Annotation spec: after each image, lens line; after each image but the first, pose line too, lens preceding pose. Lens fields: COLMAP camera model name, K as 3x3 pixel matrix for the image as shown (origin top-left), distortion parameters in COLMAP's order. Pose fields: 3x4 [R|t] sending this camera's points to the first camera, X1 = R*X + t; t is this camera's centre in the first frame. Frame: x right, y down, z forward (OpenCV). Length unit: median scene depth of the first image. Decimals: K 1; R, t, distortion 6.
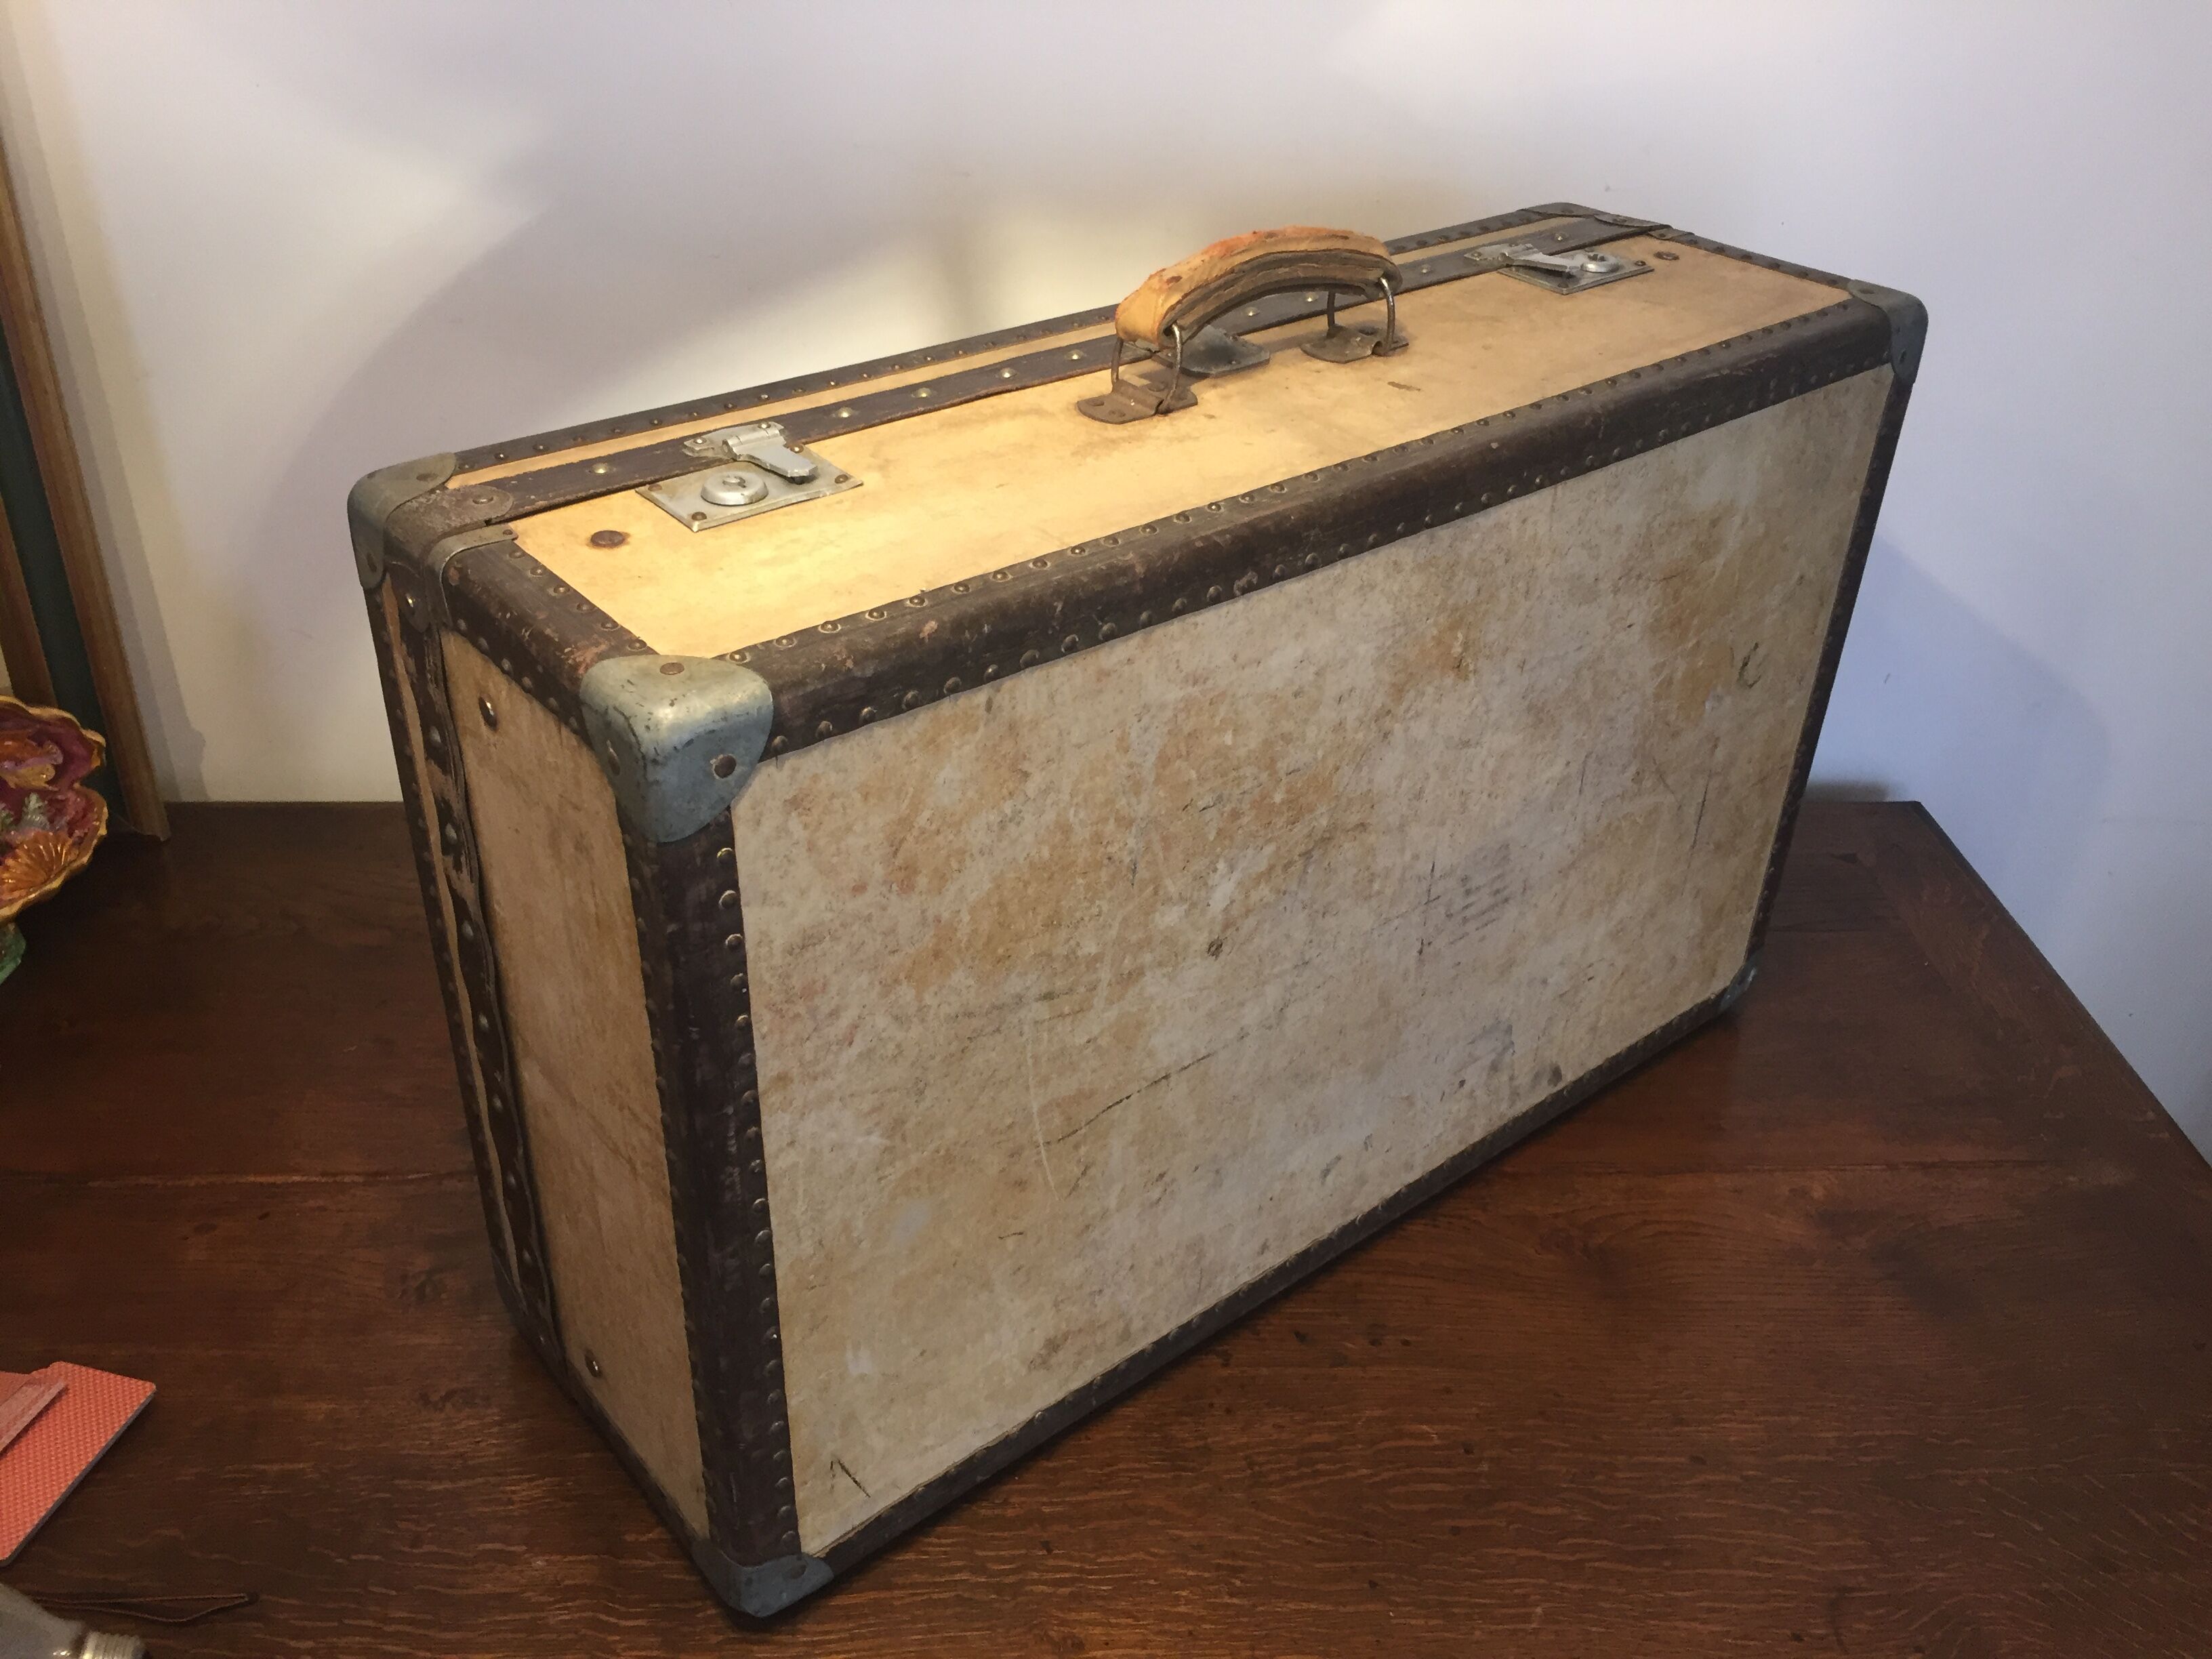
lens RADIAL K [[1932.1, 0, 1102.0], [0, 1932.1, 782.3], [0, 0, 1]] dist [0.075792, -0.090478]
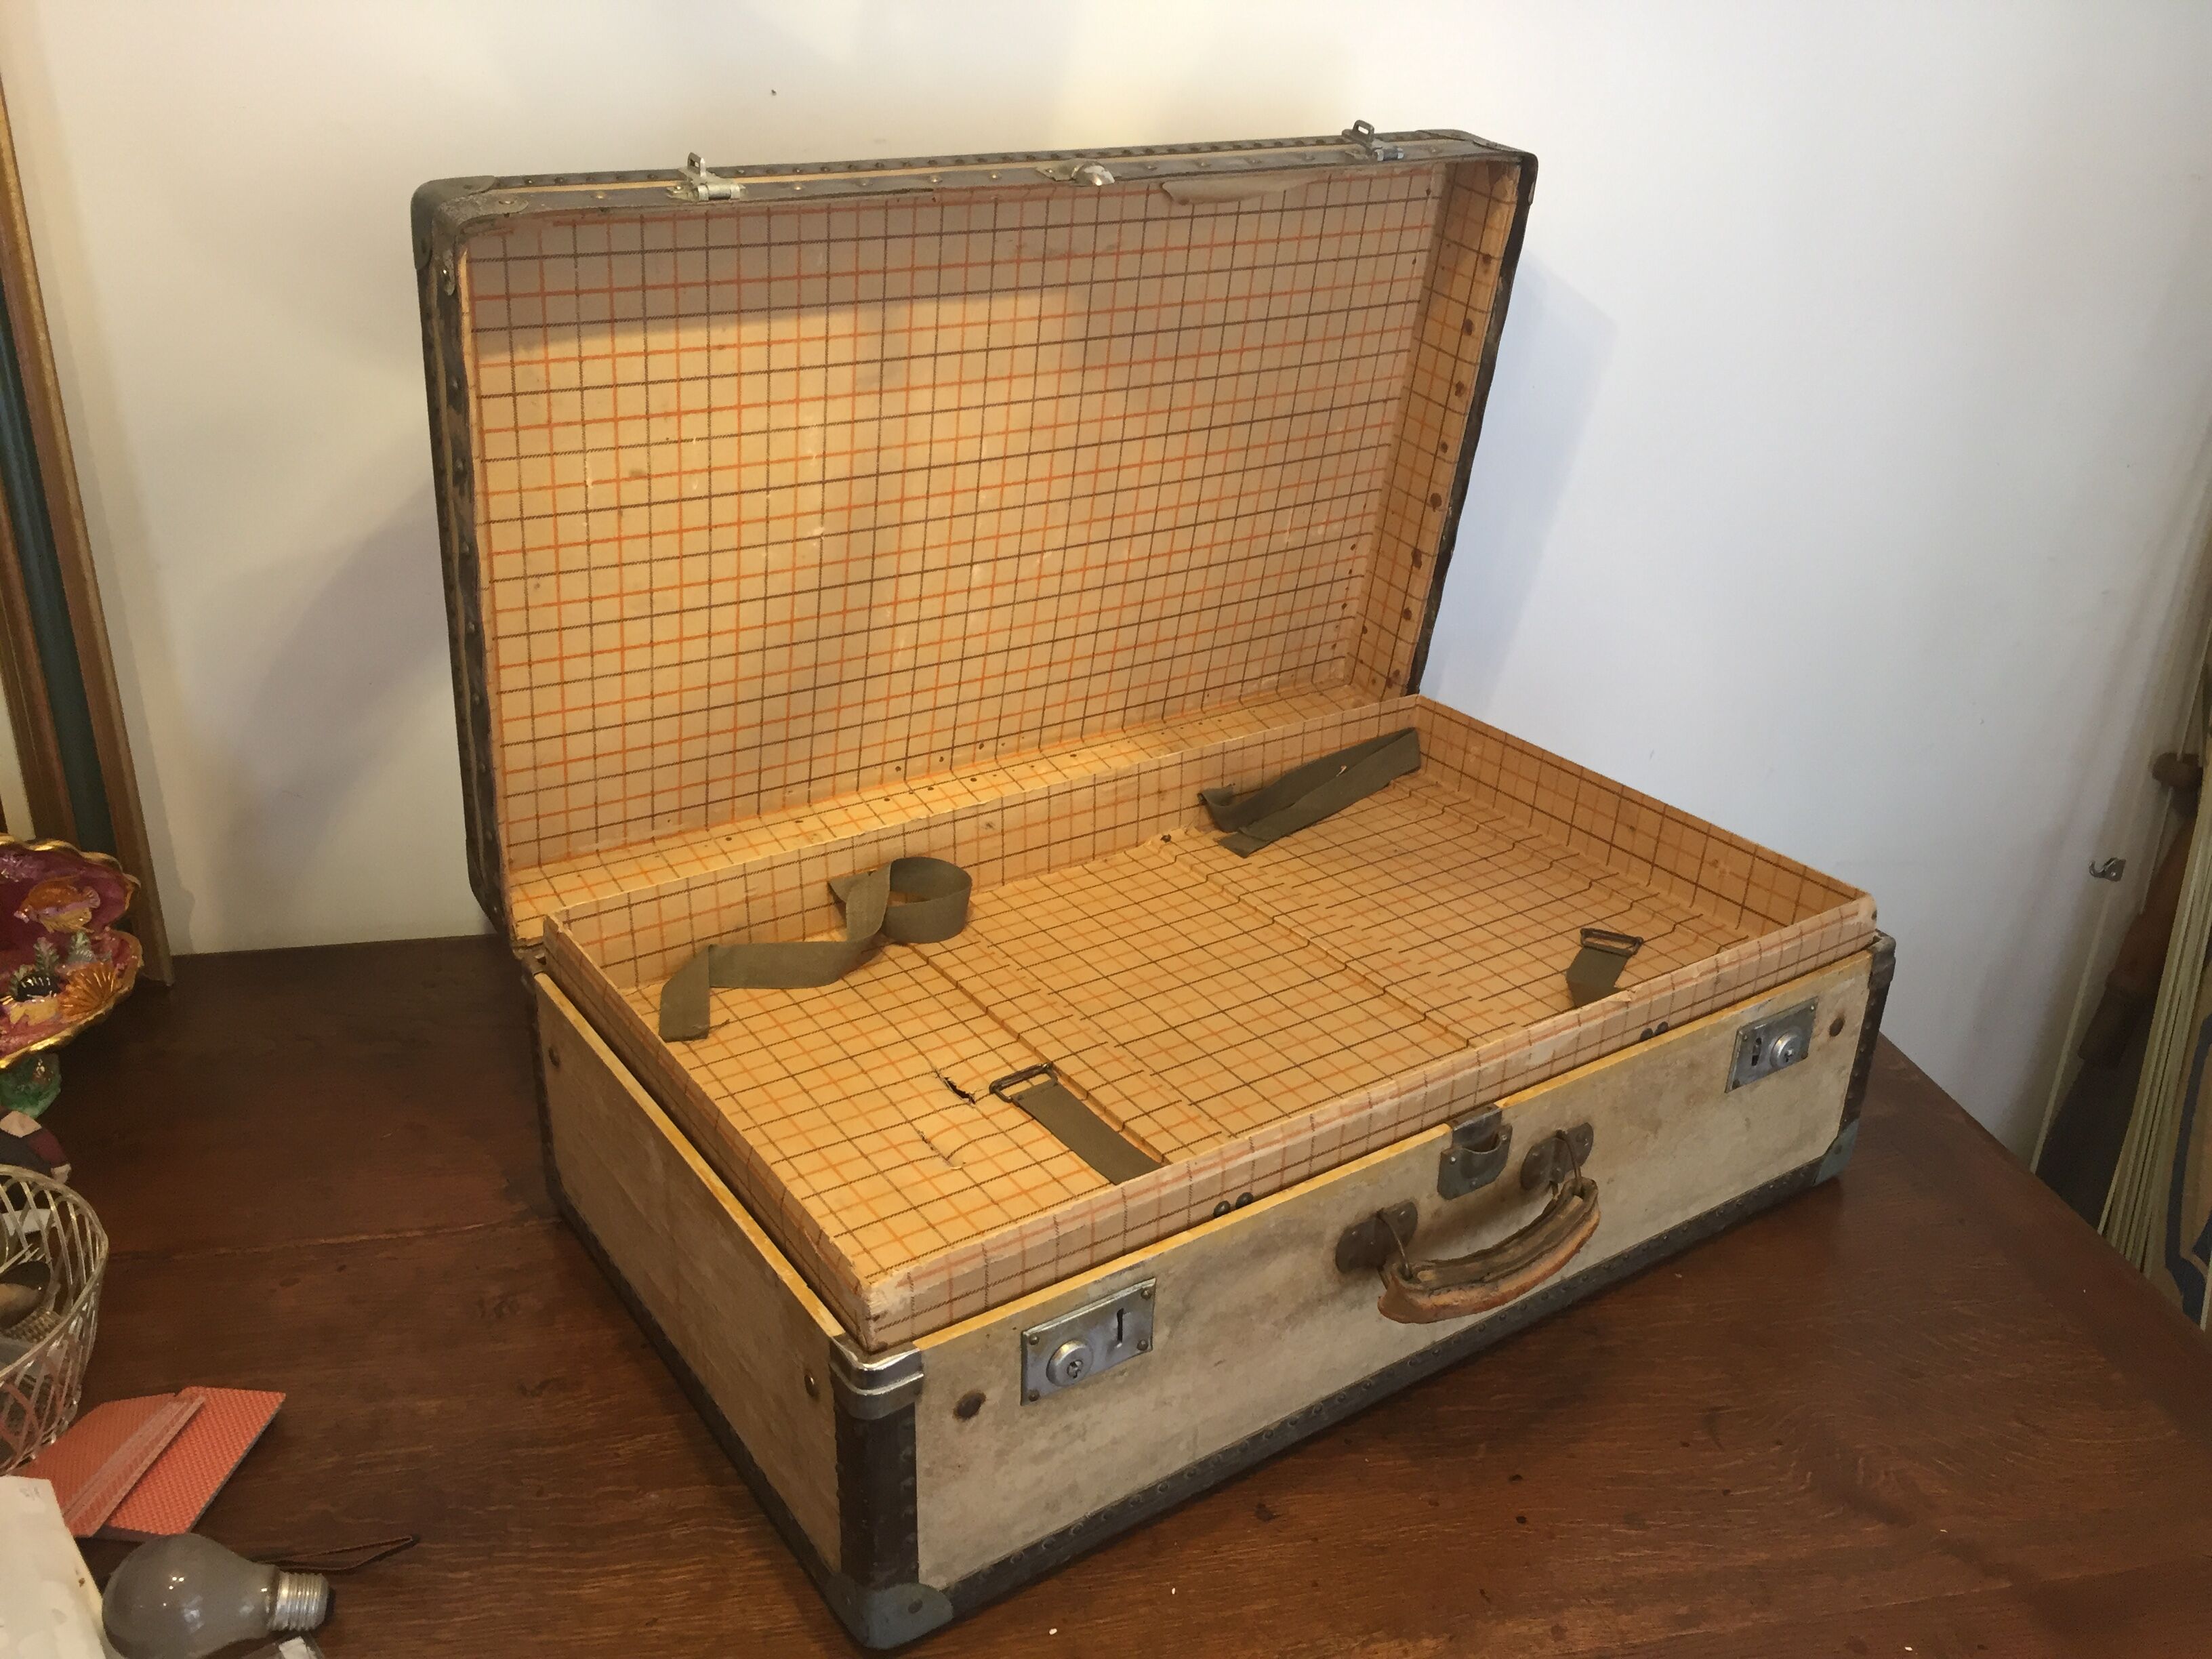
lens RADIAL K [[1932.1, 0, 1102.0], [0, 1932.1, 782.3], [0, 0, 1]] dist [0.075792, -0.090478]
pose [[0.990497, -0.062962, 0.122273, -0.122397], [0.077753, 0.989696, -0.120235, 0.122351], [-0.113442, 0.128600, 0.985187, -0.210413]]
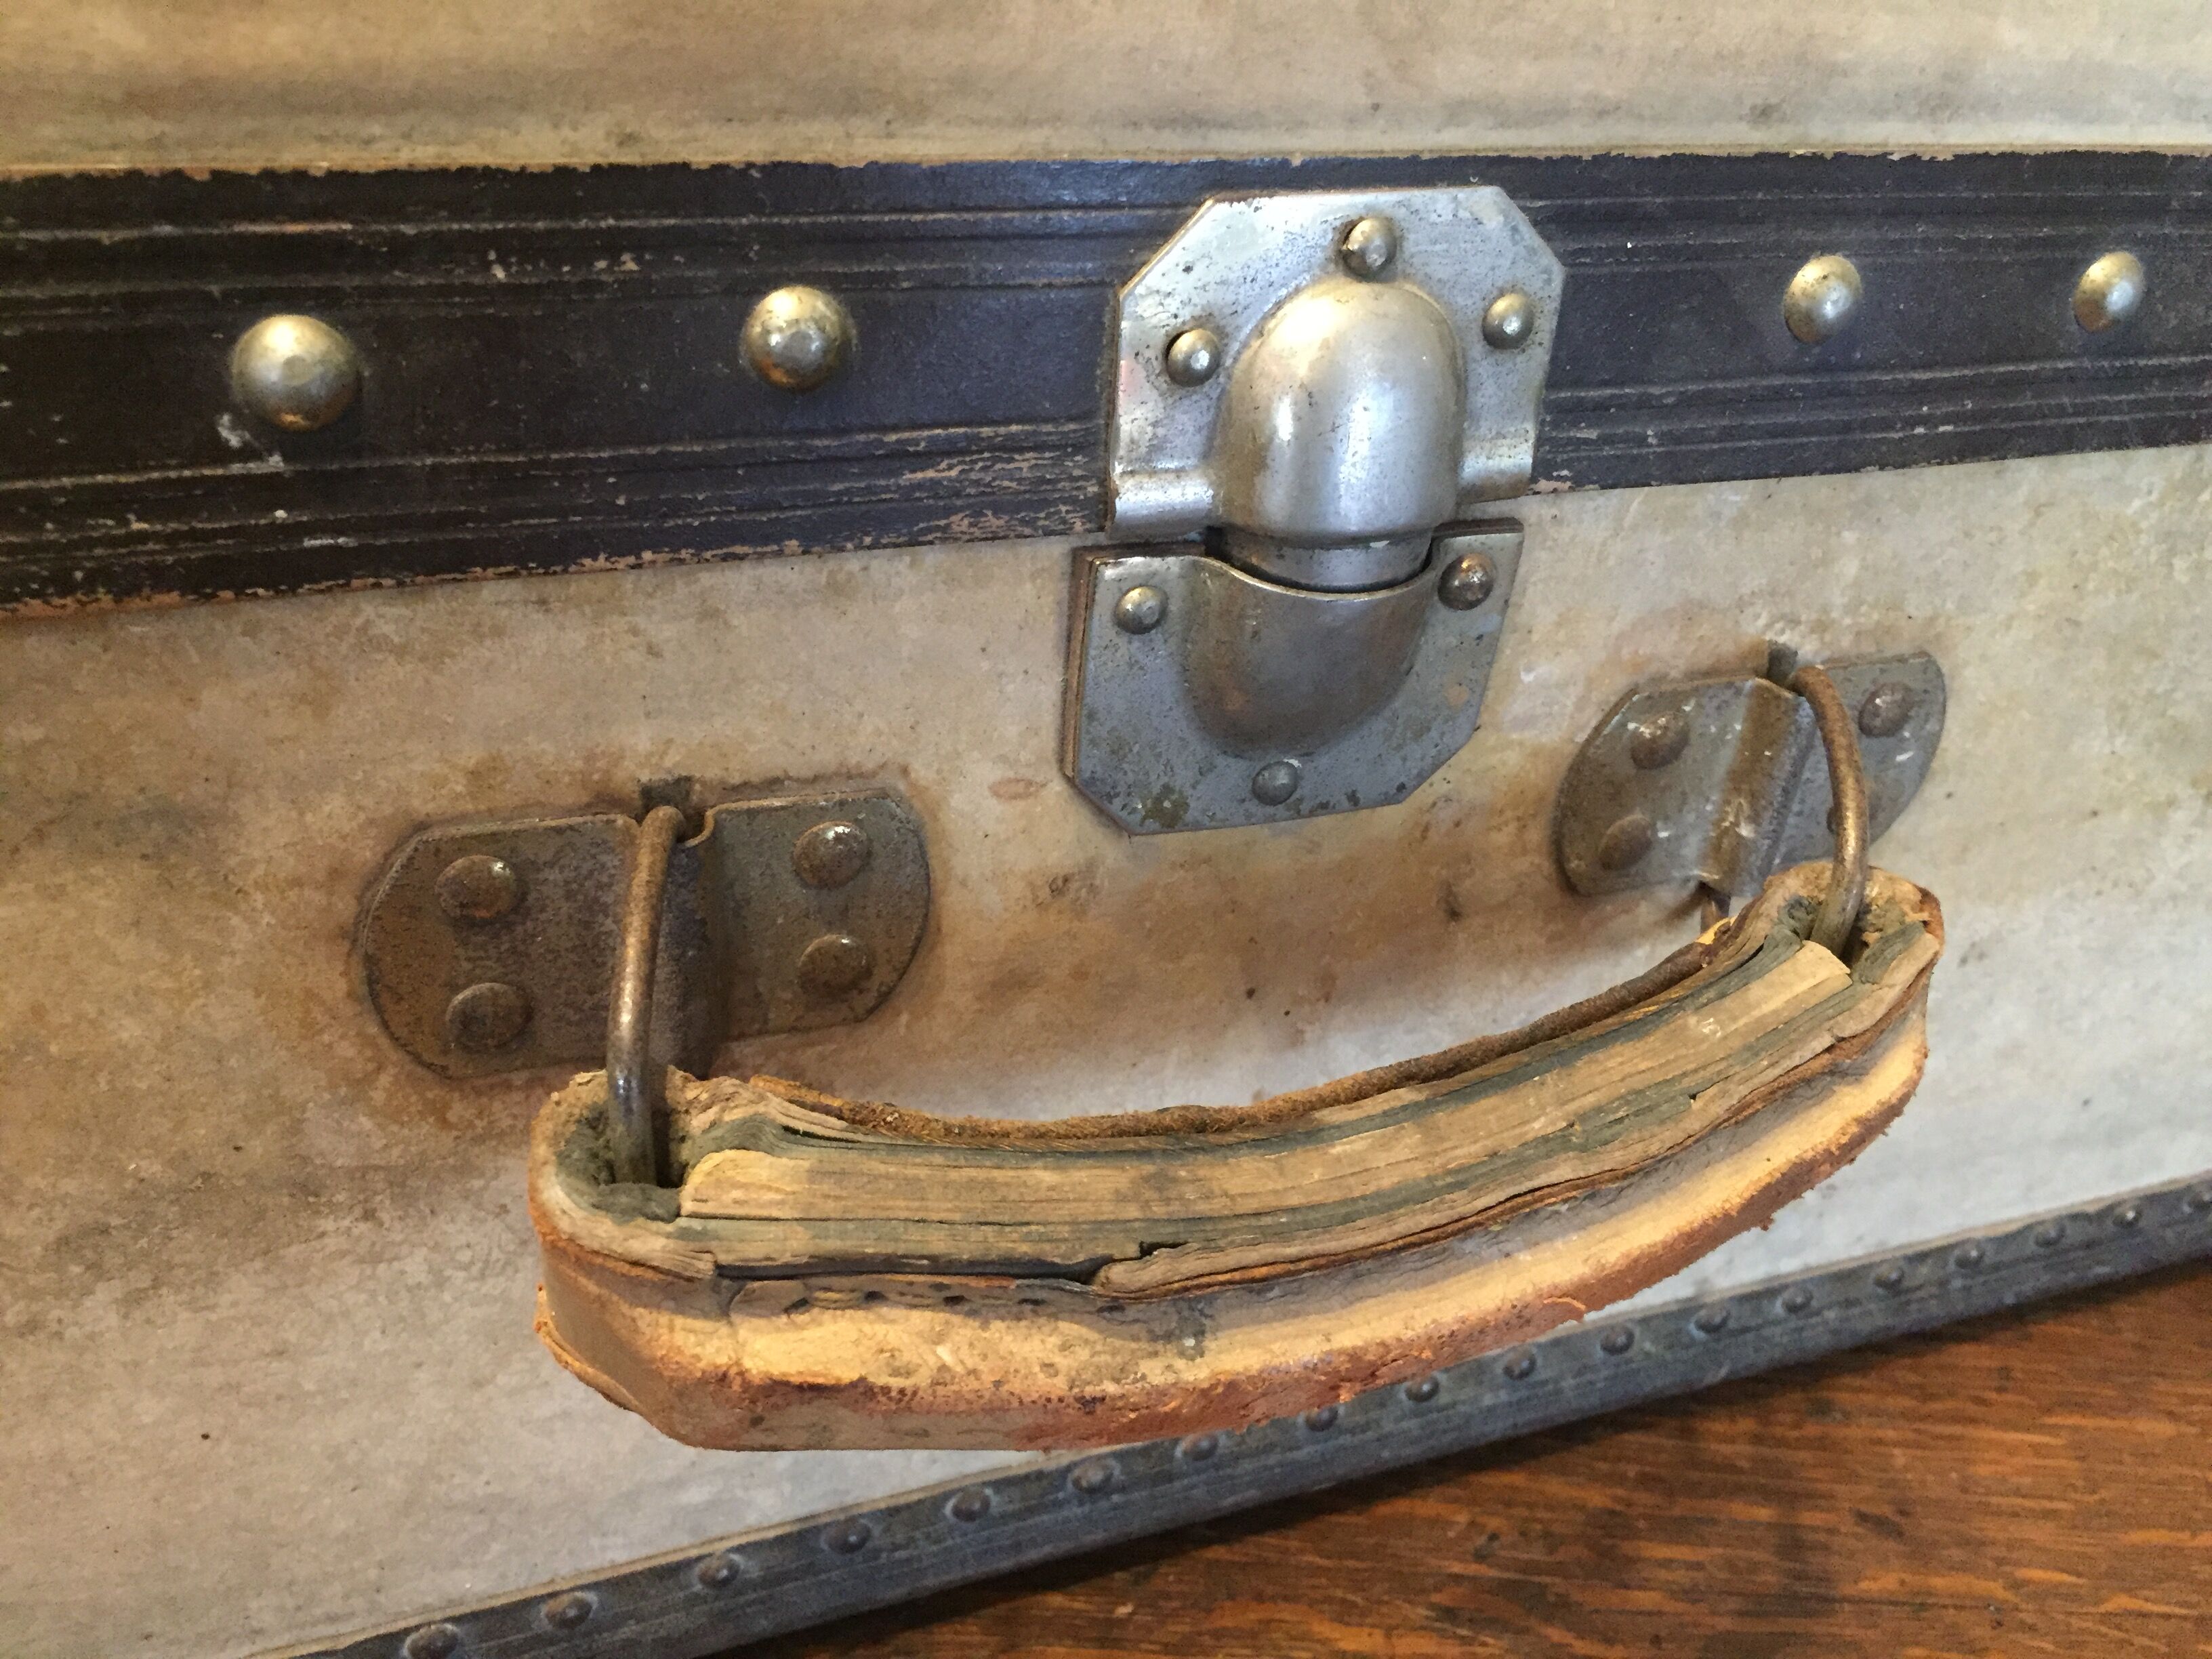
lens RADIAL K [[1862.6, 0, 928.2], [0, 1862.6, 677.8], [0, 0, 1]] dist [0.059491, -0.081913]
pose [[0.990511, 0.084327, -0.108522, 0.183272], [-0.092241, 0.993267, -0.070093, 0.236075], [0.101881, 0.079438, 0.991620, 0.646836]]
